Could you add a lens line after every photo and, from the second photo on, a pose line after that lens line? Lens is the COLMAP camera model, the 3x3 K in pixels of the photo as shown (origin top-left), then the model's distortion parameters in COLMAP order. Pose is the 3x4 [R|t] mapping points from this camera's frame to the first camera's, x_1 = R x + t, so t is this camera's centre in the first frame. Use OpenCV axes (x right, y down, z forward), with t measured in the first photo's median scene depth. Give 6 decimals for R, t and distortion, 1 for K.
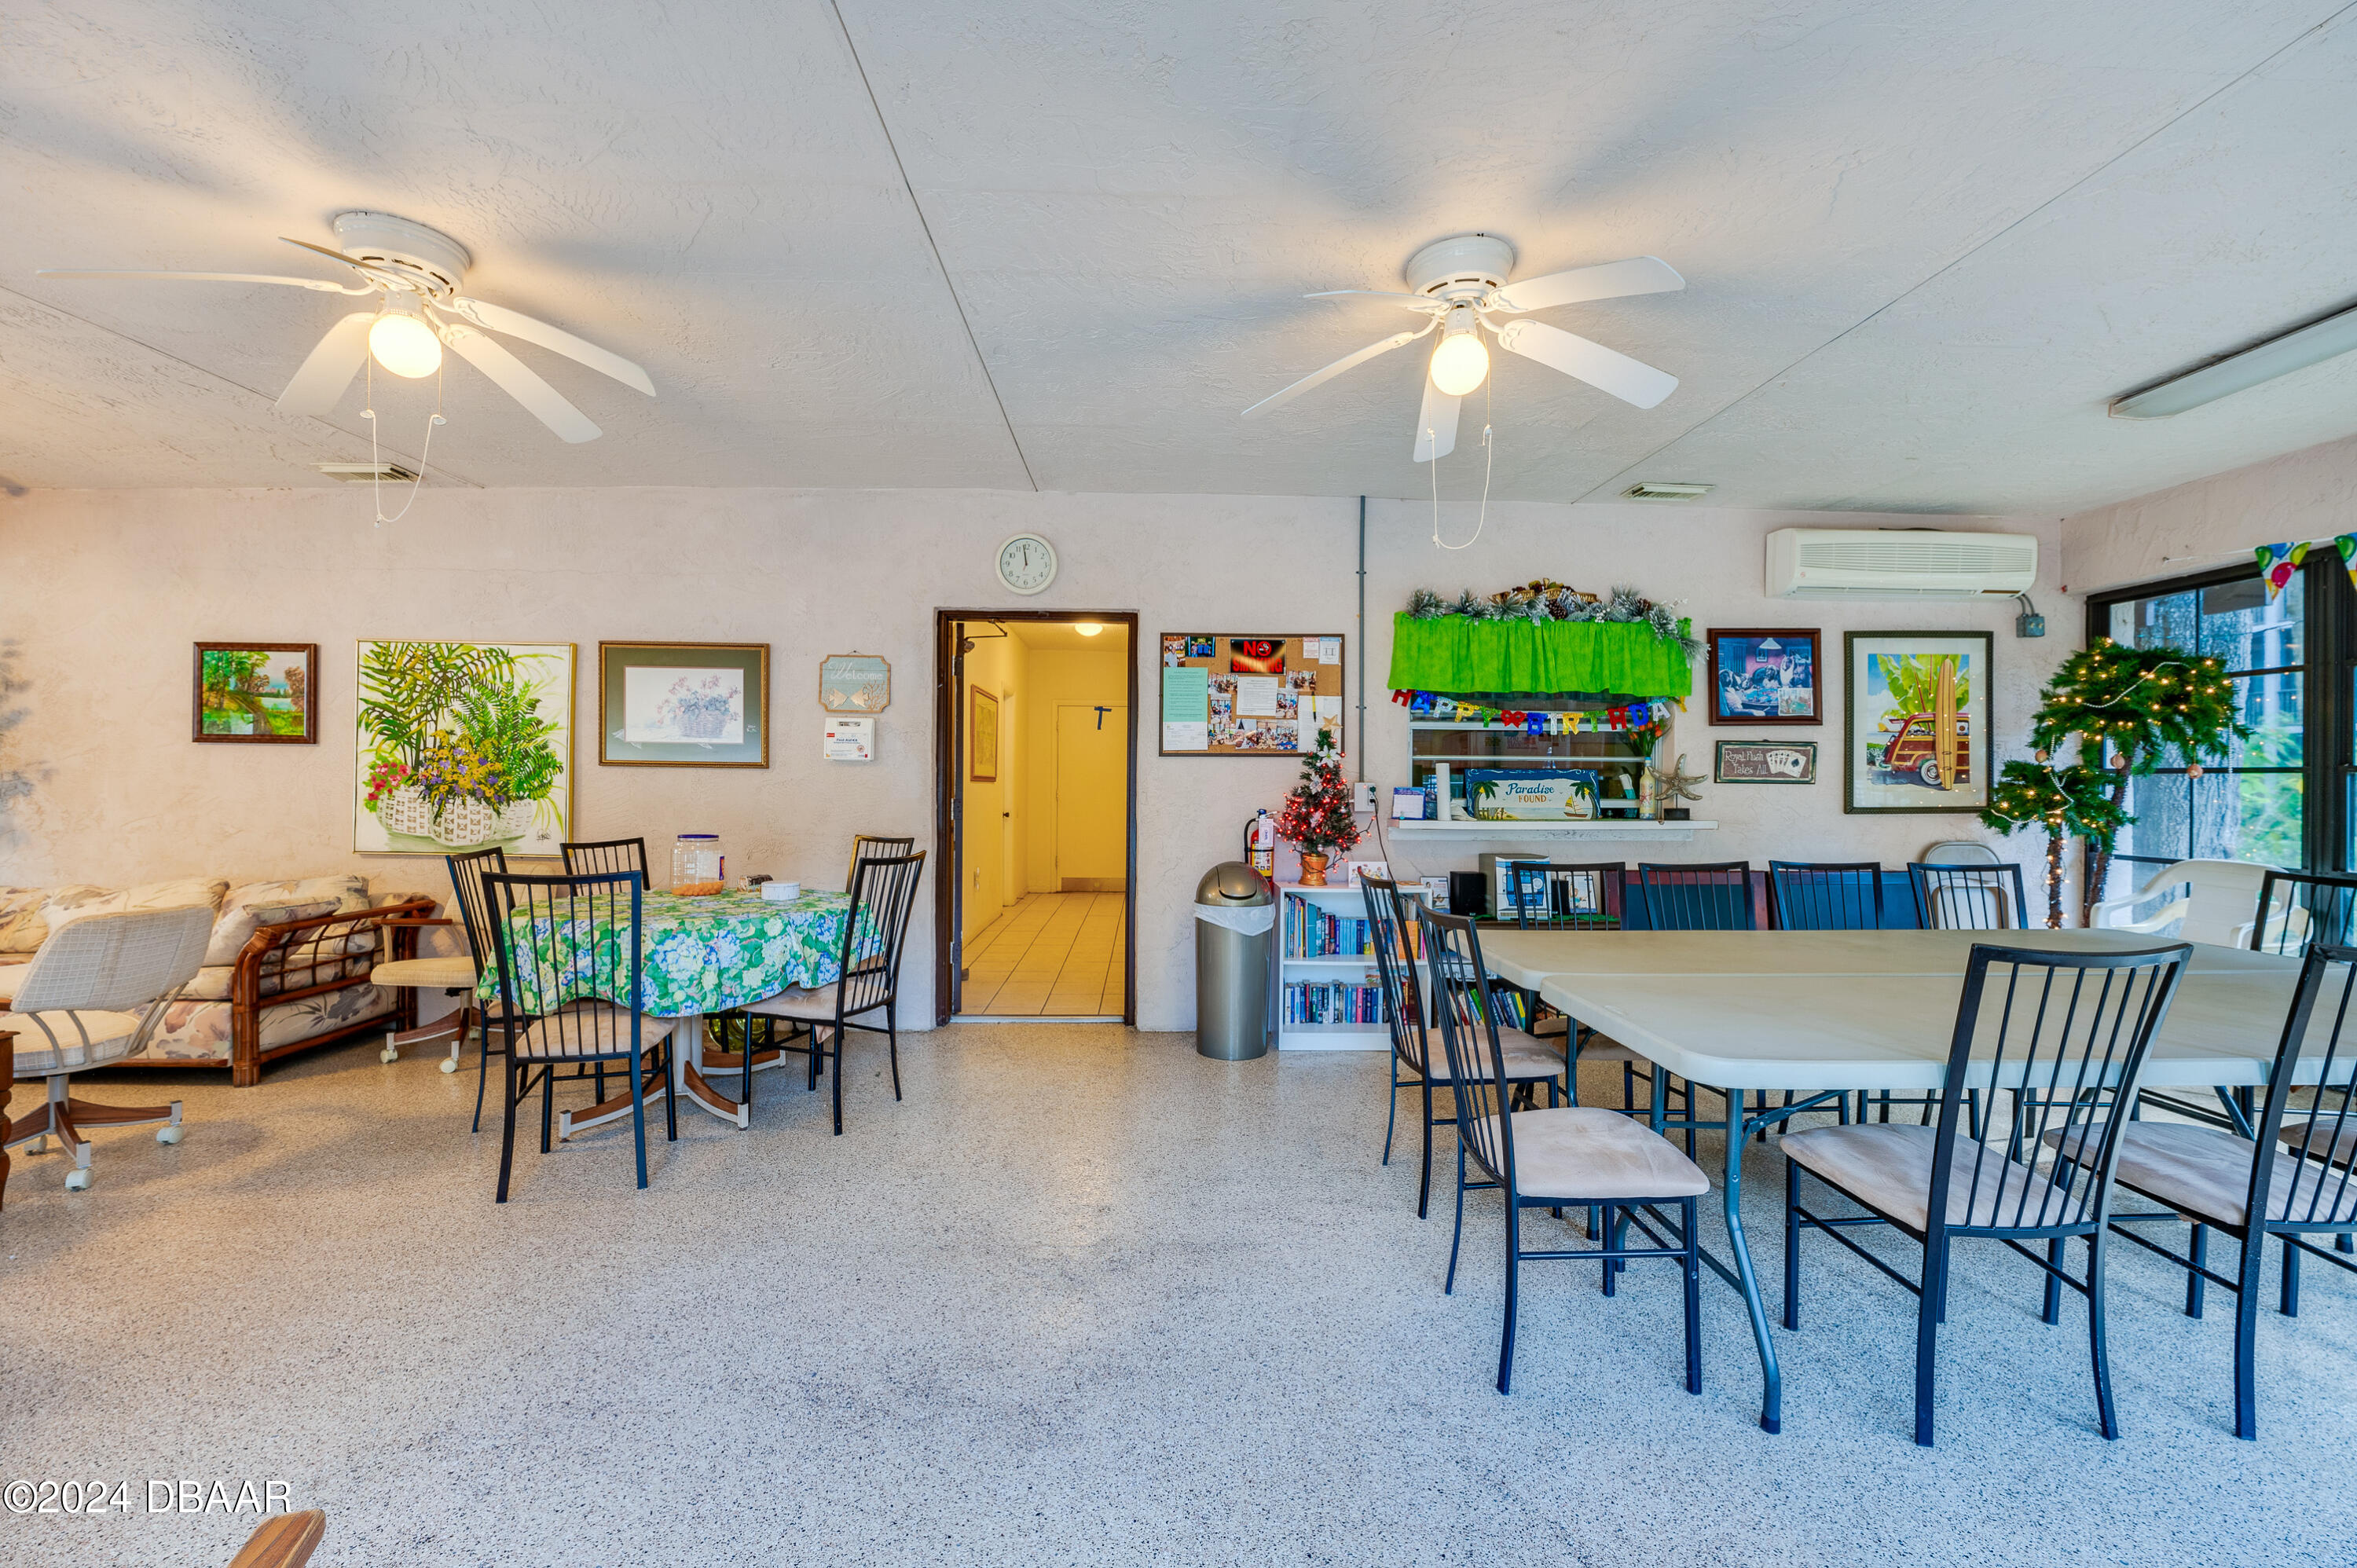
lens RADIAL K [[945.5, 0, 1185.2], [0, 945.5, 779.4], [0, 0, 1]] dist [-0.015121, 0.000978]
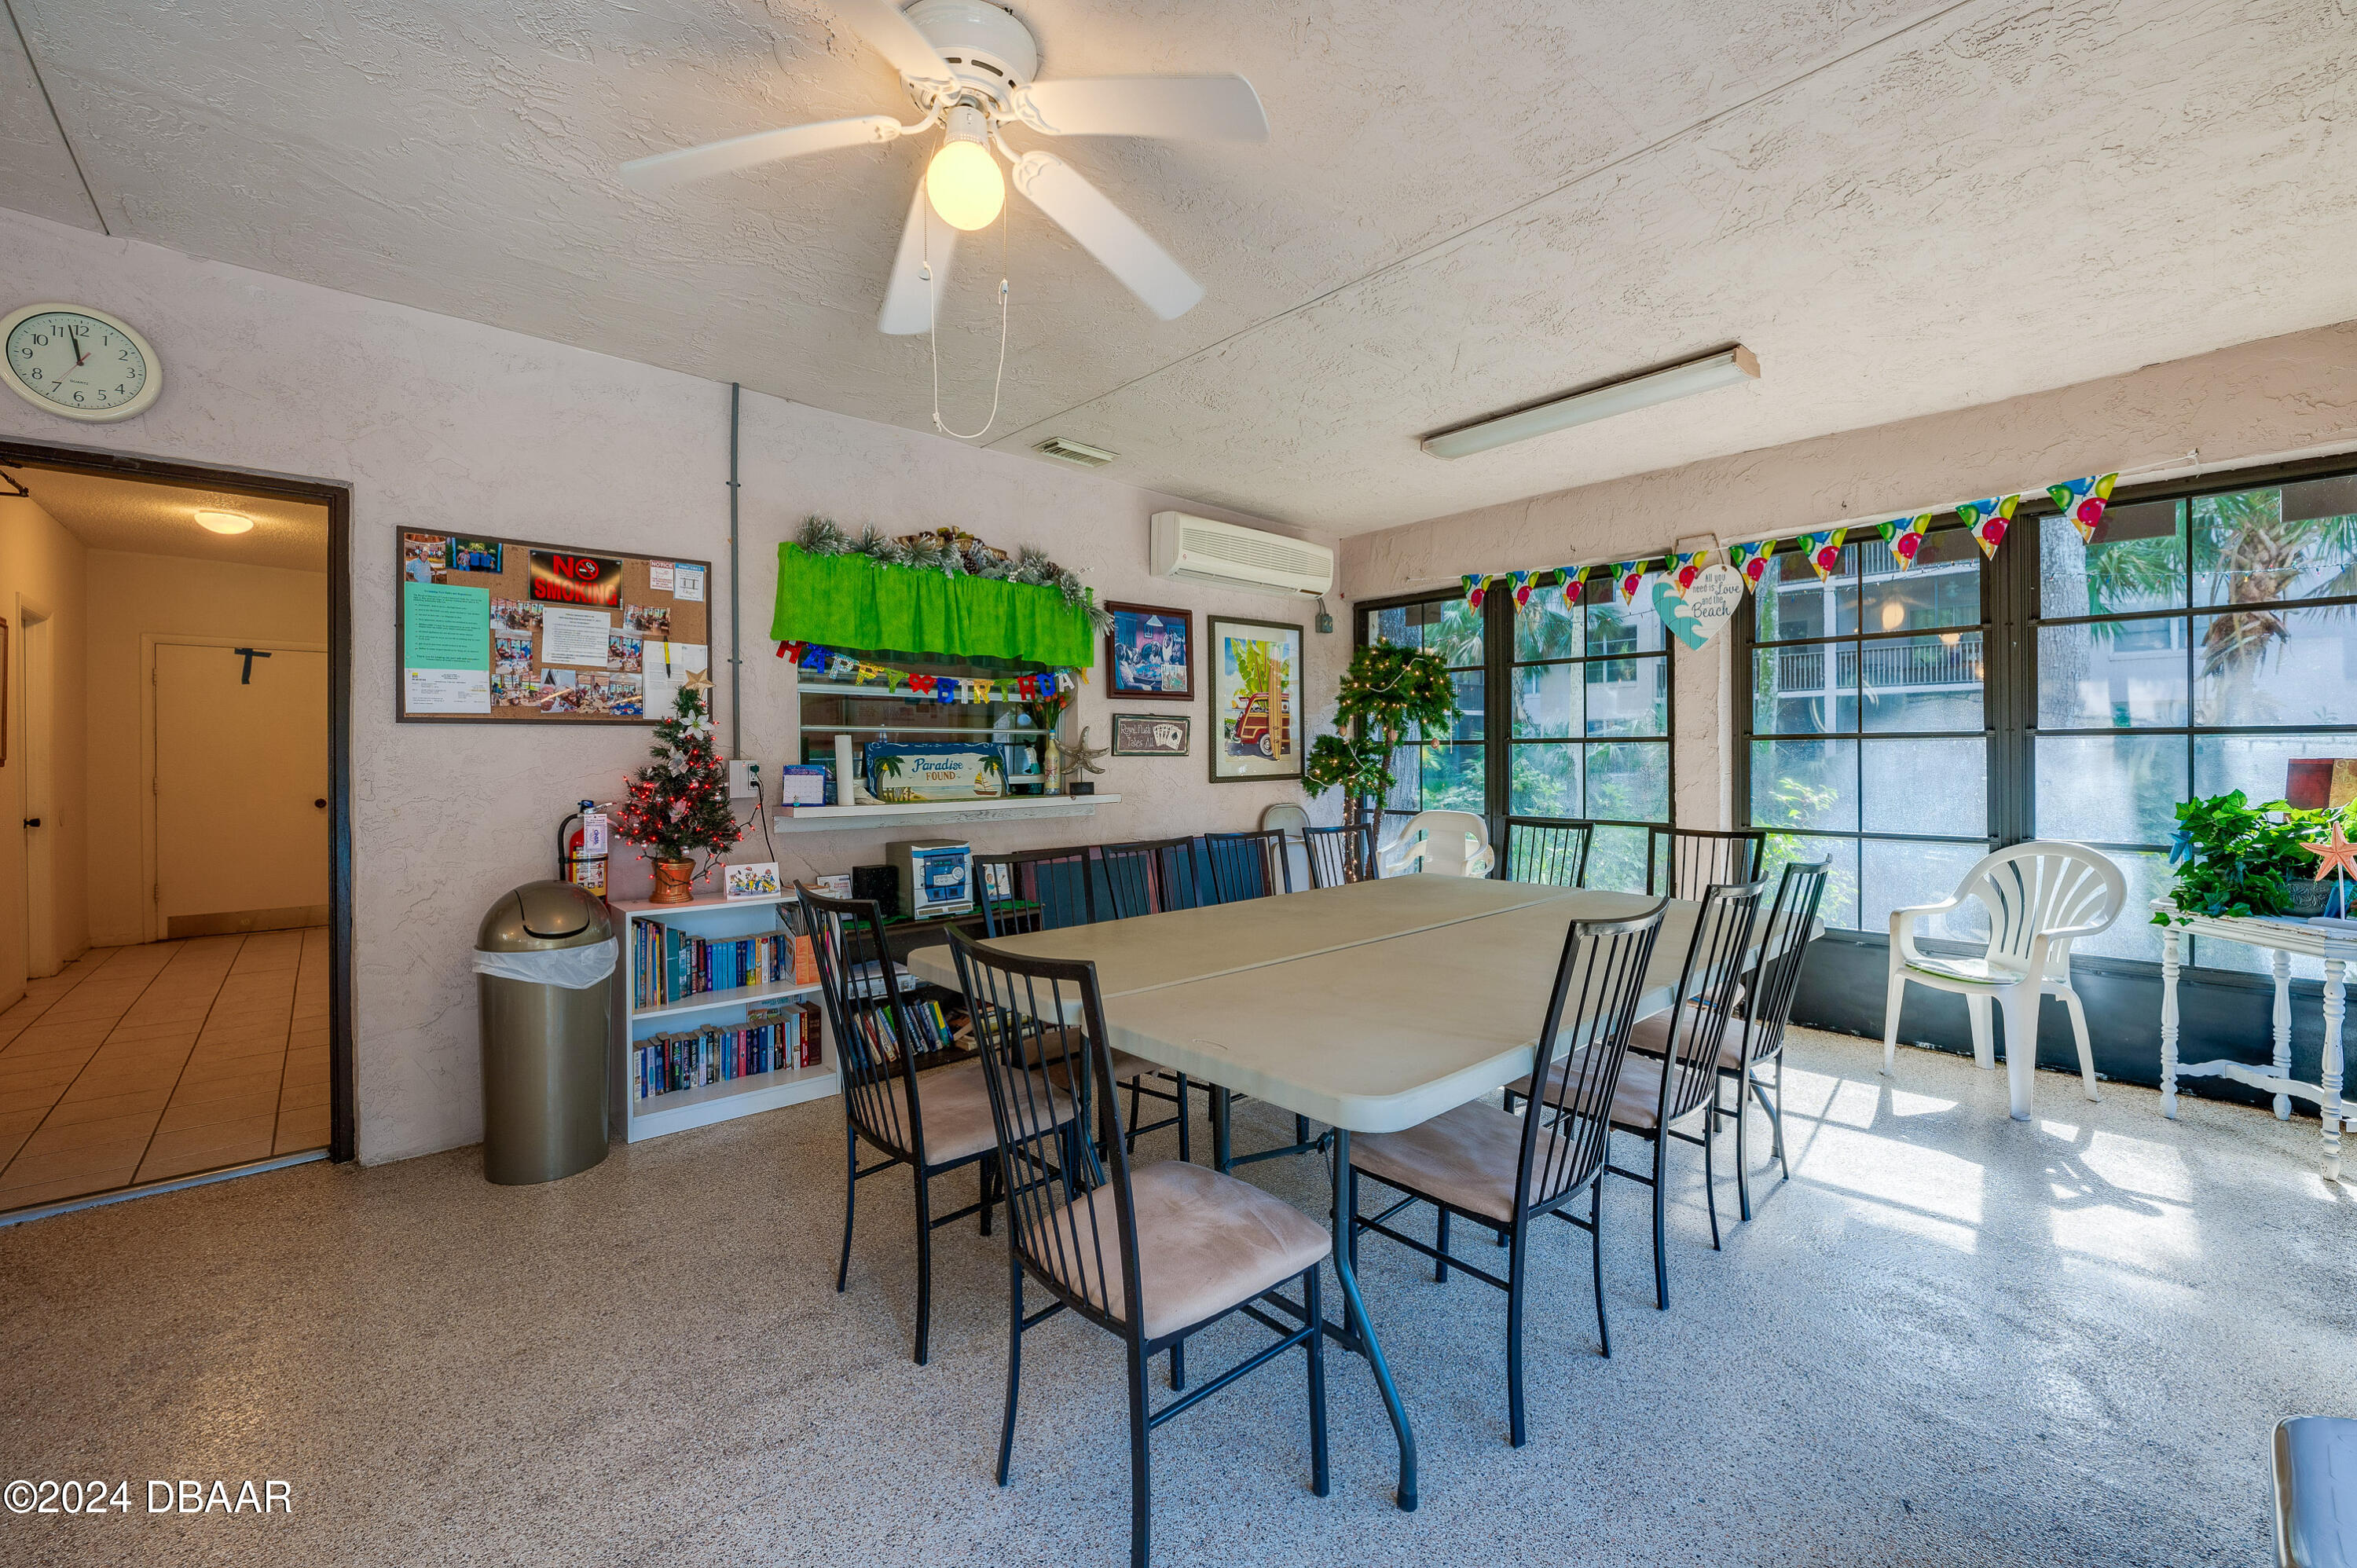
lens RADIAL K [[945.5, 0, 1173.7], [0, 945.5, 759.2], [0, 0, 1]] dist [-0.015121, 0.000978]
pose [[0.763773, -0.012138, 0.645371, -0.035810], [0.008616, 0.999926, 0.008610, -0.000974], [-0.645428, -0.001016, 0.763821, 0.198078]]
